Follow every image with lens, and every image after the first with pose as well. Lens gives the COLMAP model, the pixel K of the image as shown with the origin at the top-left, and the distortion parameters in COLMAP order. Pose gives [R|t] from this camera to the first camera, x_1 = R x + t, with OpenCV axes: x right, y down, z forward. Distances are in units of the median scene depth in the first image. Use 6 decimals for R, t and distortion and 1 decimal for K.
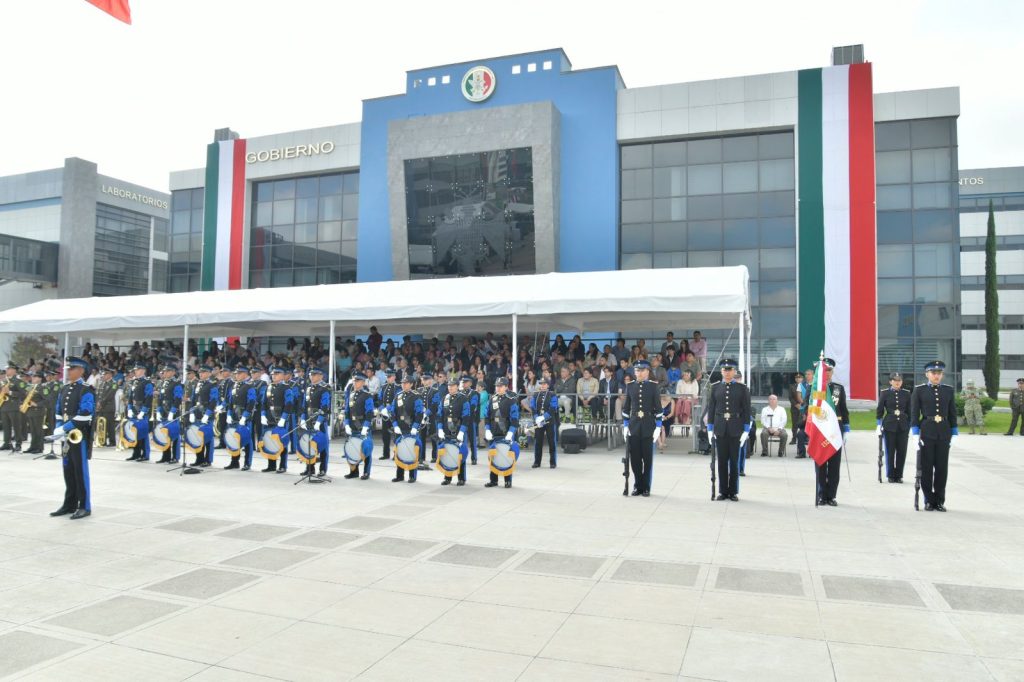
lens RADIAL K [[697.0, 0, 512.0], [0, 697.0, 341.0], [0, 0, 1]] dist [-0.085557, 0.045049]
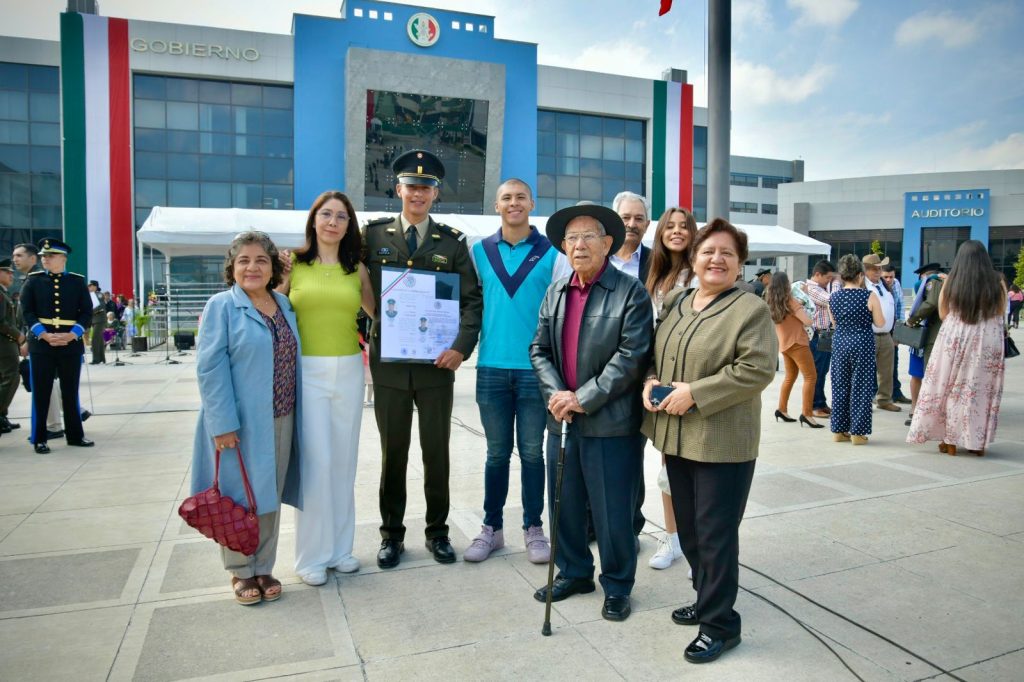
lens RADIAL K [[697.0, 0, 512.0], [0, 697.0, 341.0], [0, 0, 1]] dist [-0.085557, 0.045049]
pose [[0.766222, -0.053290, 0.640363, -0.691944], [-0.017168, 0.994502, 0.103304, 0.006350], [-0.642347, -0.090148, 0.761094, 0.032117]]
